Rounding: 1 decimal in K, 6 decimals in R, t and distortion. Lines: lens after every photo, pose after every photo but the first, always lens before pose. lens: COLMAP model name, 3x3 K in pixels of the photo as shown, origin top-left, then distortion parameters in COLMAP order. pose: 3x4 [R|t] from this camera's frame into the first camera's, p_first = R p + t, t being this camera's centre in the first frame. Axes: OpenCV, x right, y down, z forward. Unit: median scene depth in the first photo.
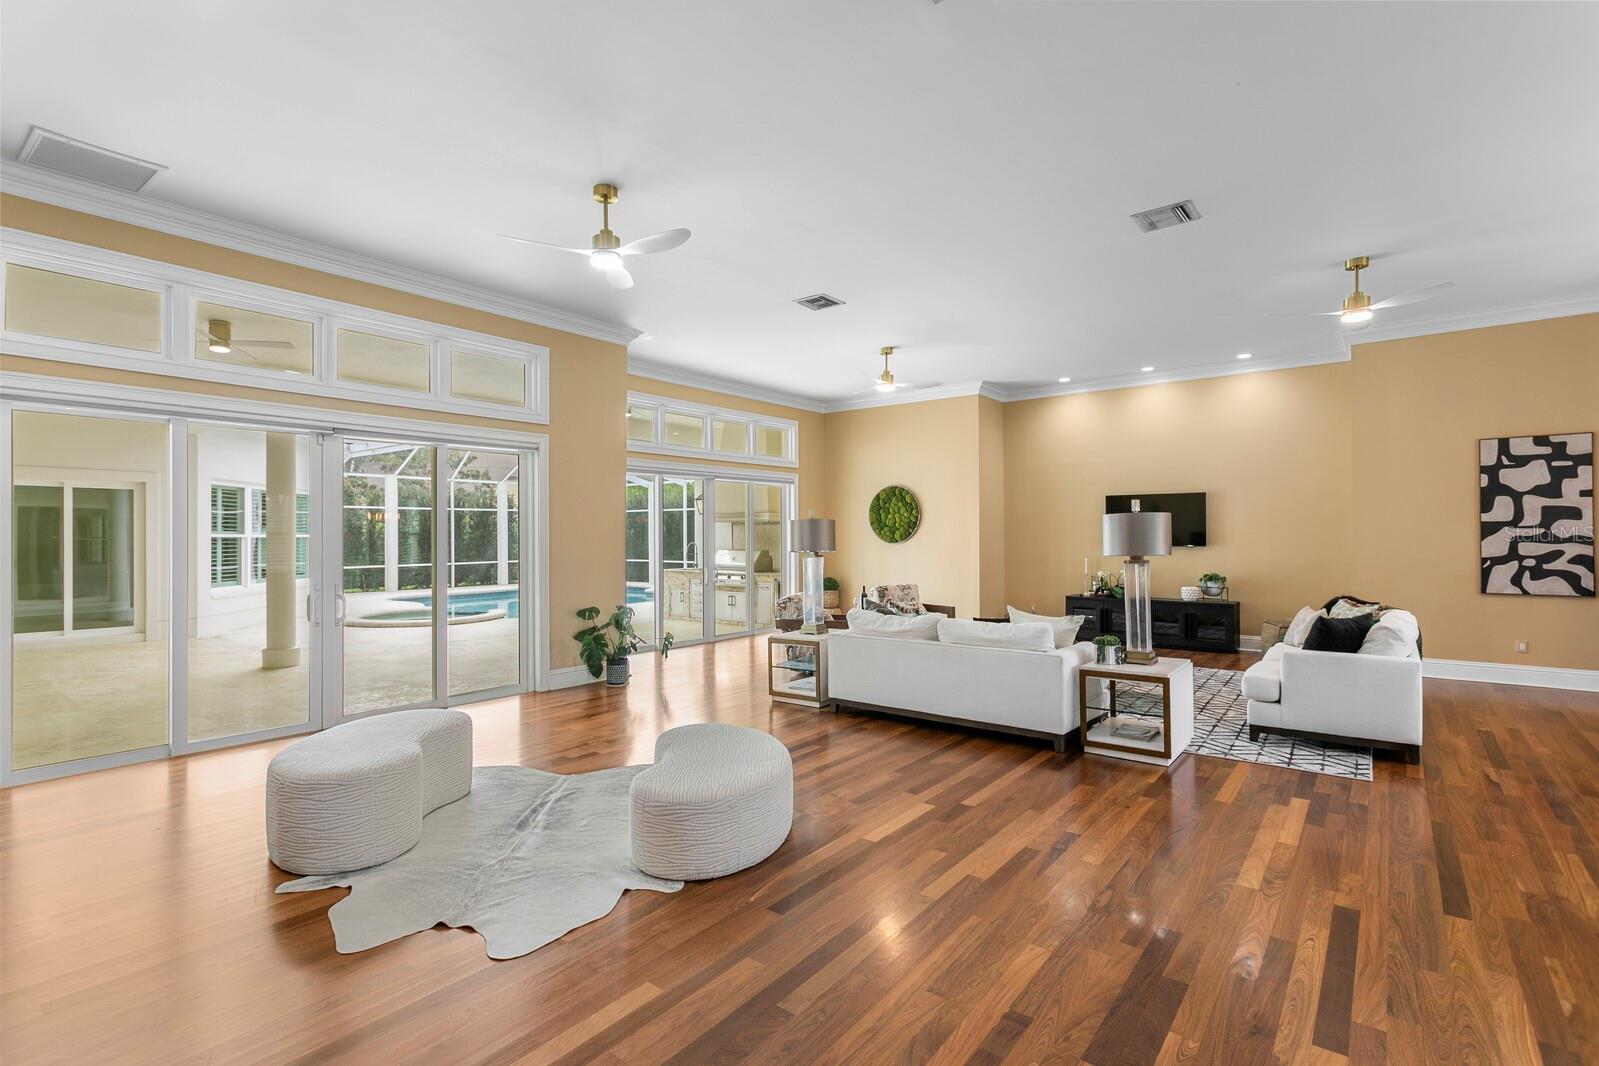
lens RADIAL K [[763.7, 0, 790.5], [0, 763.7, 526.9], [0, 0, 1]] dist [0.008638, 0.000515]
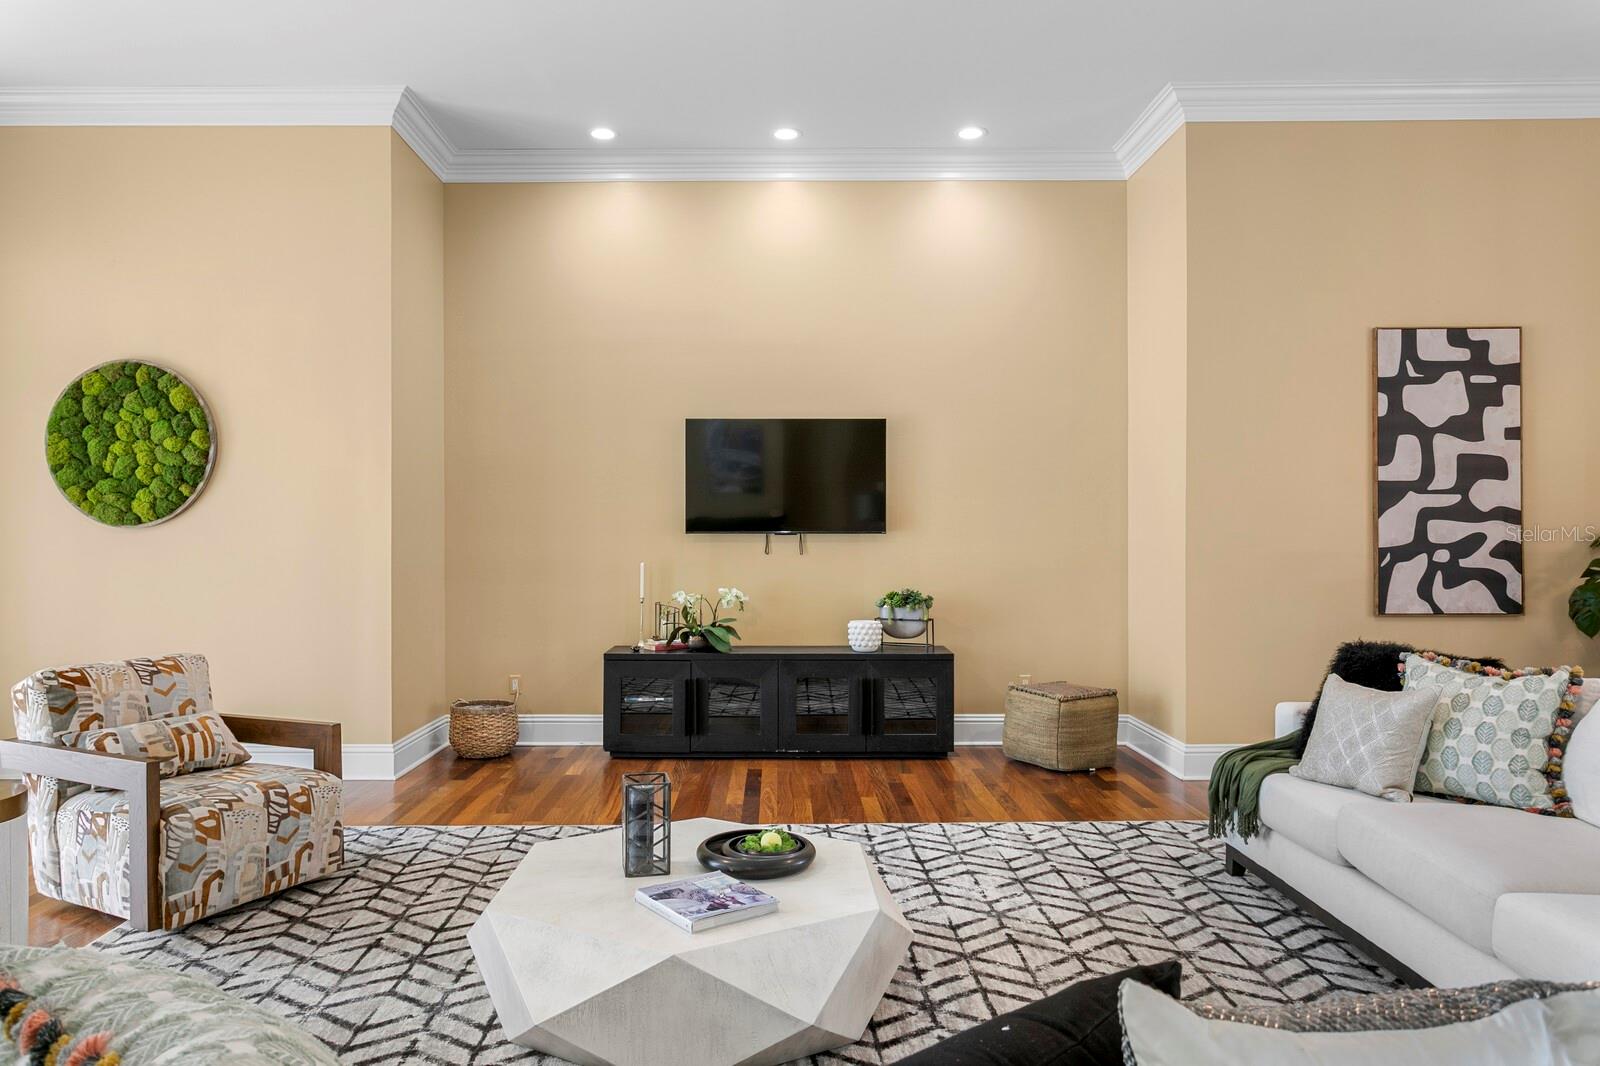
lens RADIAL K [[1110.1, 0, 797.5], [0, 1110.1, 531.6], [0, 0, 1]] dist [-0.000925, -0.000847]
pose [[0.794895, 0.002495, 0.606742, 0.108089], [-0.008336, 0.999942, 0.006809, 0.026723], [-0.606689, -0.010470, 0.794870, 0.638671]]
